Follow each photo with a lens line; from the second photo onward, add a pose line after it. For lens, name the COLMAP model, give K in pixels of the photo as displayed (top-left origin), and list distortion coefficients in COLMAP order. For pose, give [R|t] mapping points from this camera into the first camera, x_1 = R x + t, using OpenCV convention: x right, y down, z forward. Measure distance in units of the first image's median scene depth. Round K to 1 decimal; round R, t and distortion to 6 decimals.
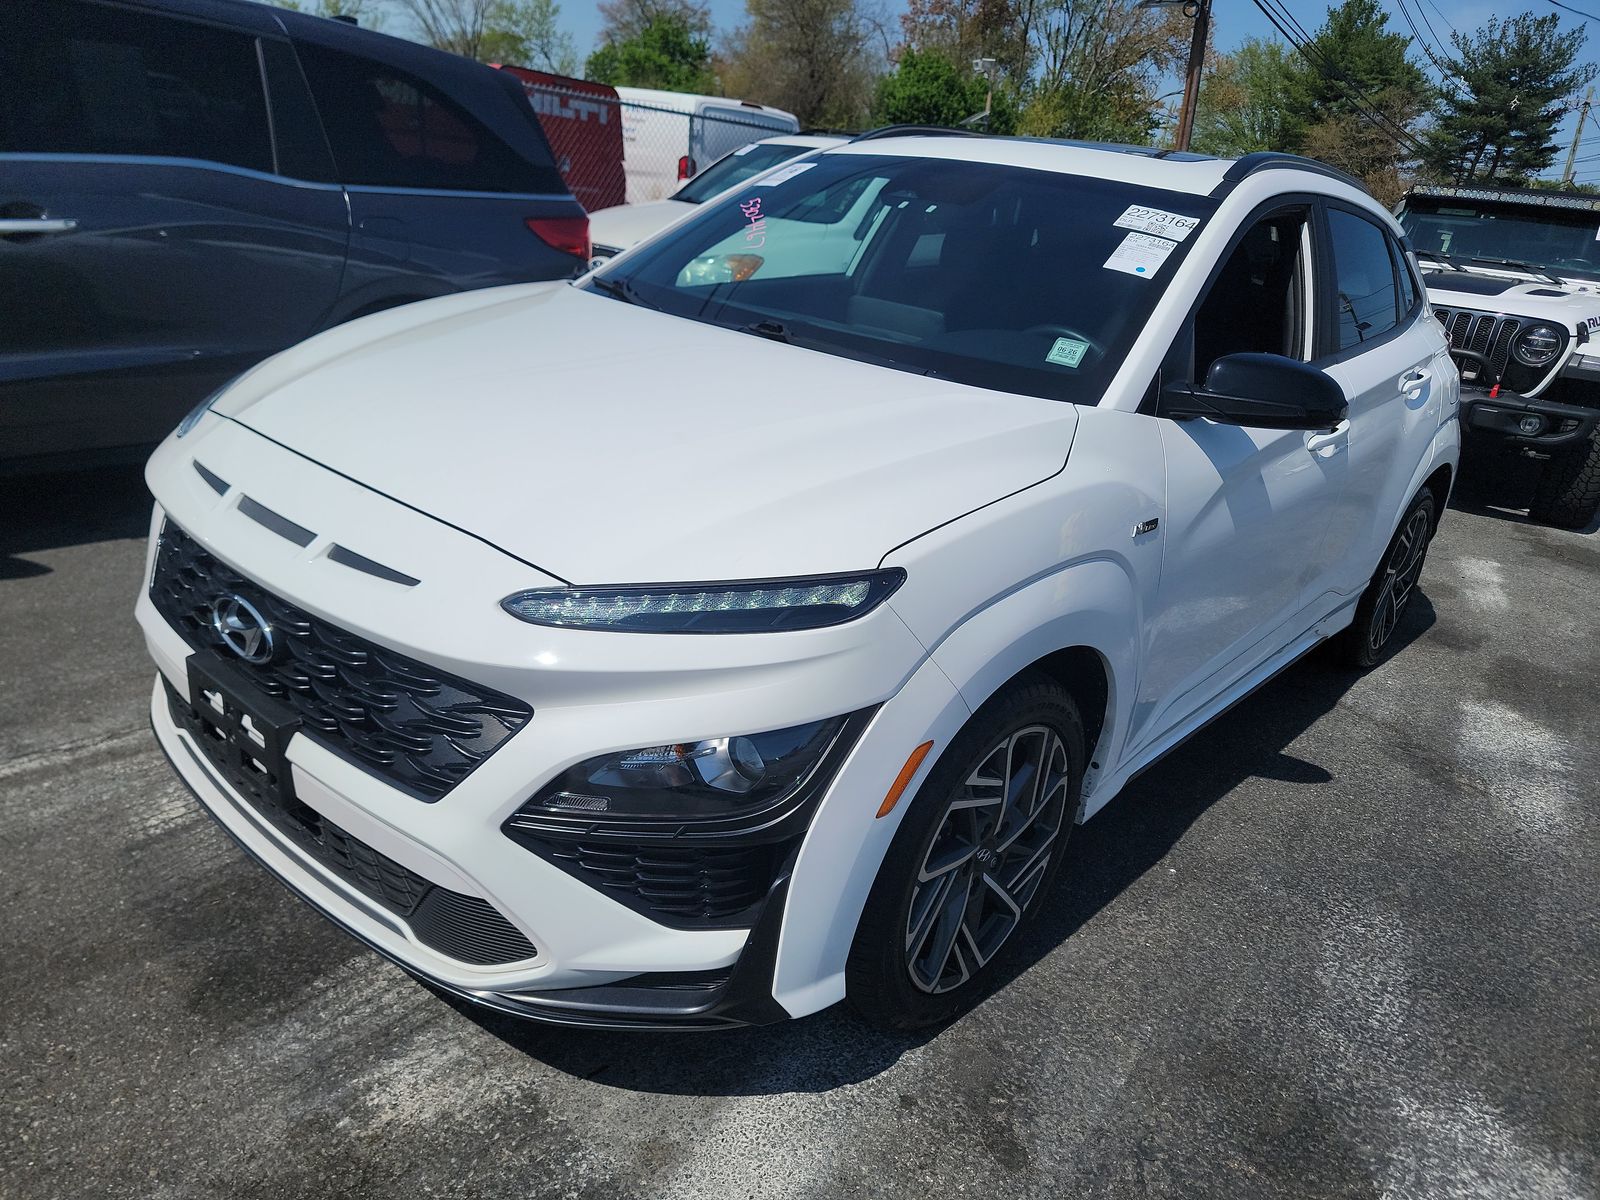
lens RADIAL K [[1139.1, 0, 794.5], [0, 1139.1, 579.0], [0, 0, 1]] dist [0.078901, -0.070748]
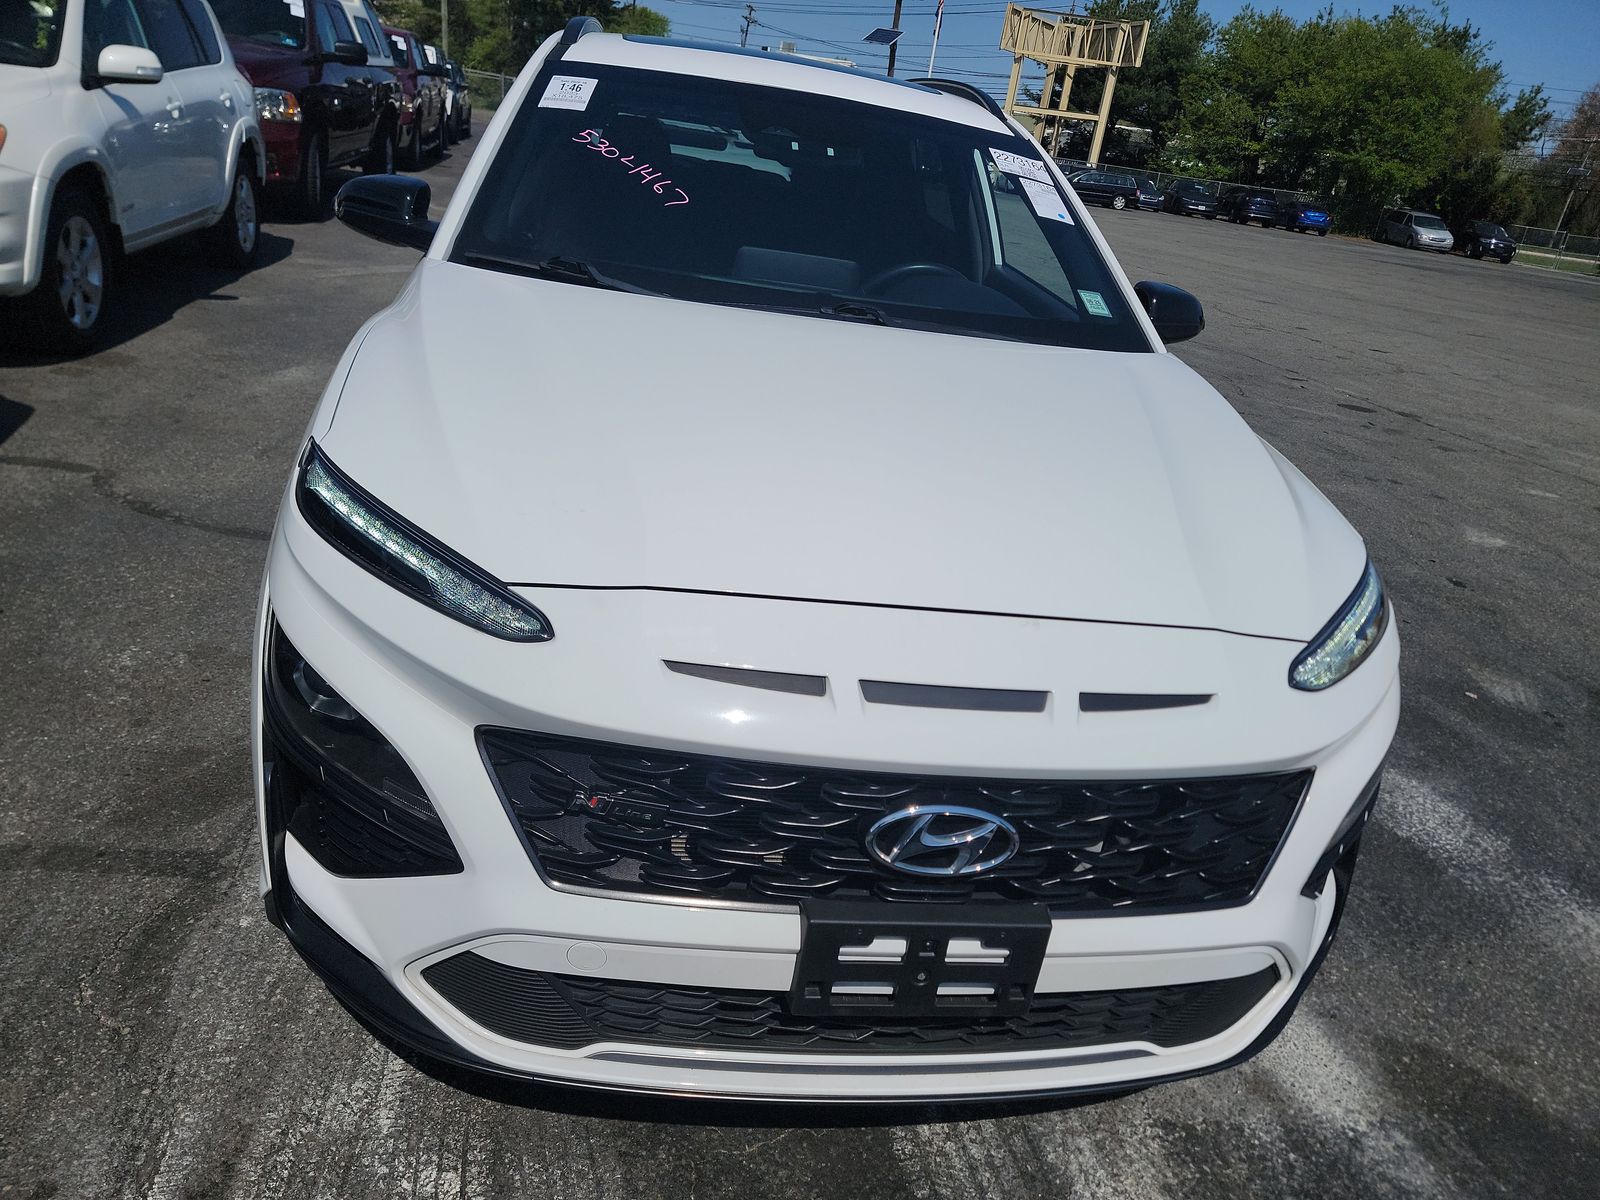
lens RADIAL K [[1139.1, 0, 794.5], [0, 1139.1, 579.0], [0, 0, 1]] dist [0.078901, -0.070748]
pose [[0.644153, -0.303593, 0.702067, -0.974984], [0.190511, 0.952612, 0.237140, -0.308953], [-0.740792, -0.019003, 0.671466, 0.537630]]
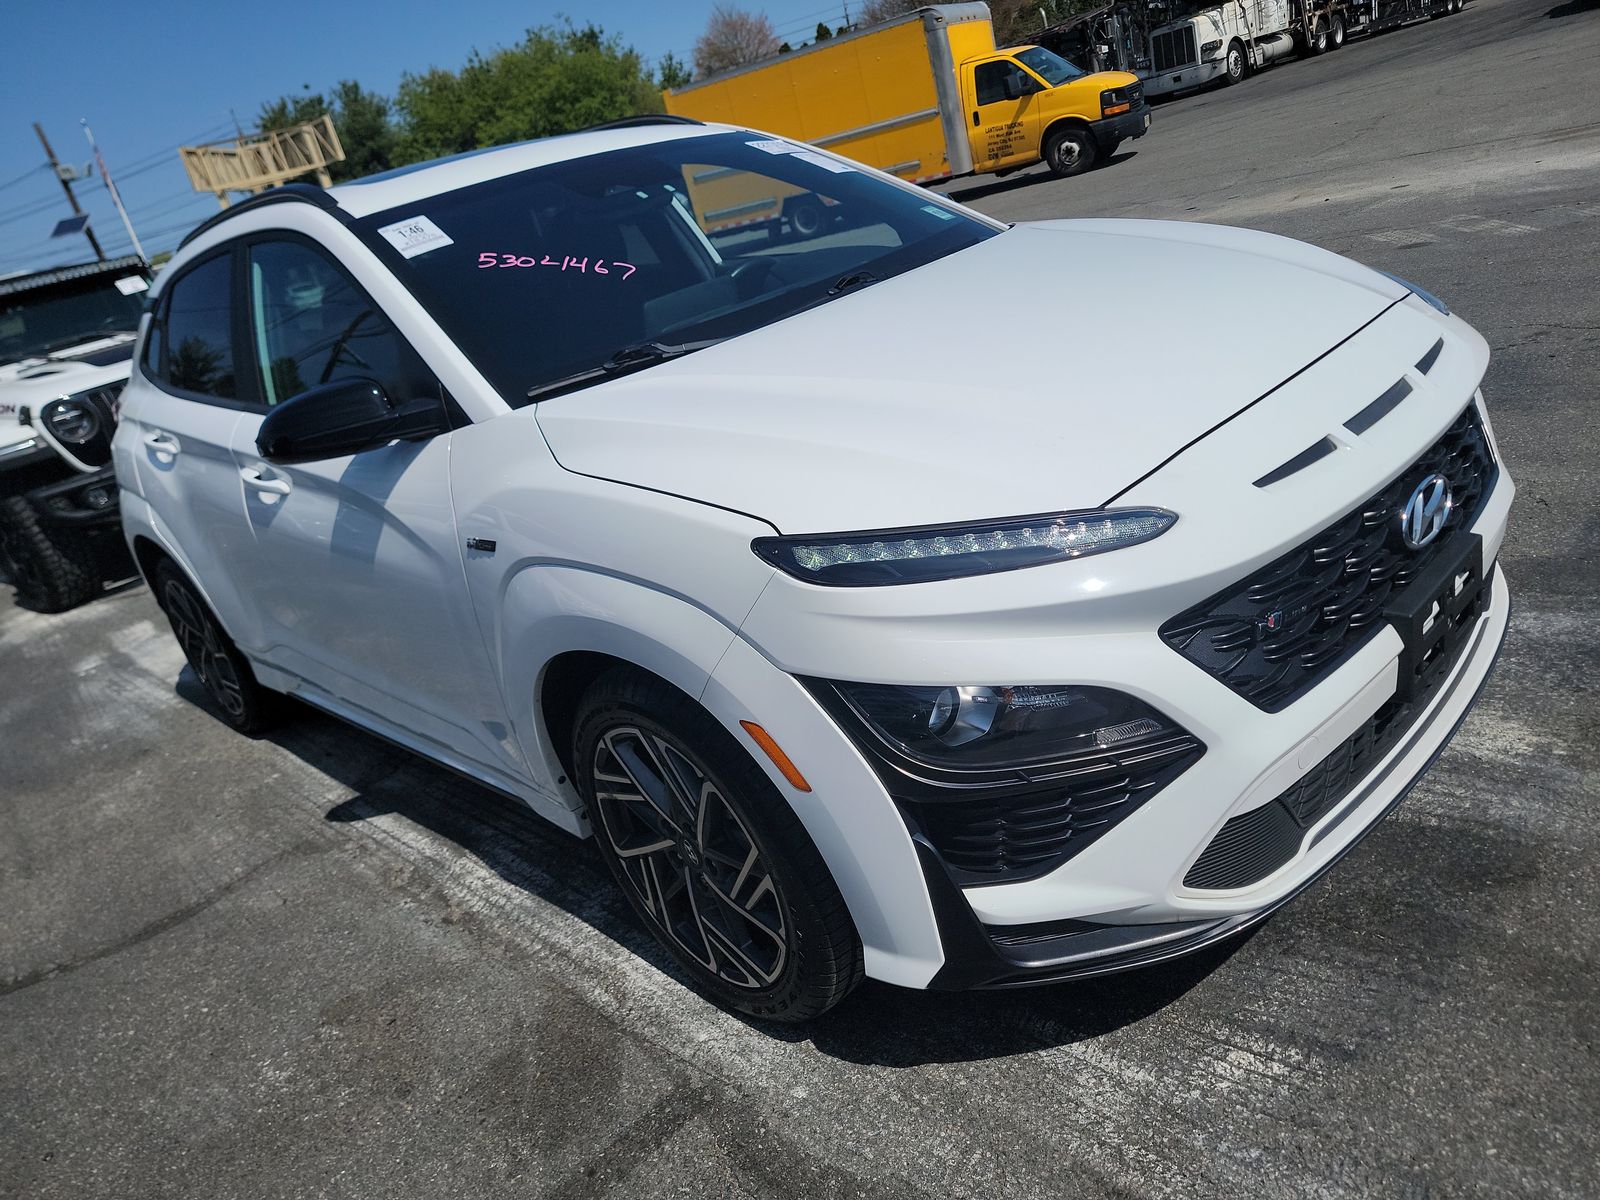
lens RADIAL K [[1139.1, 0, 794.5], [0, 1139.1, 579.0], [0, 0, 1]] dist [0.078901, -0.070748]
pose [[0.029356, -0.463251, 0.885741, -1.311974], [0.555458, 0.744269, 0.370850, -0.541767], [-0.831026, 0.481106, 0.279165, 1.137813]]
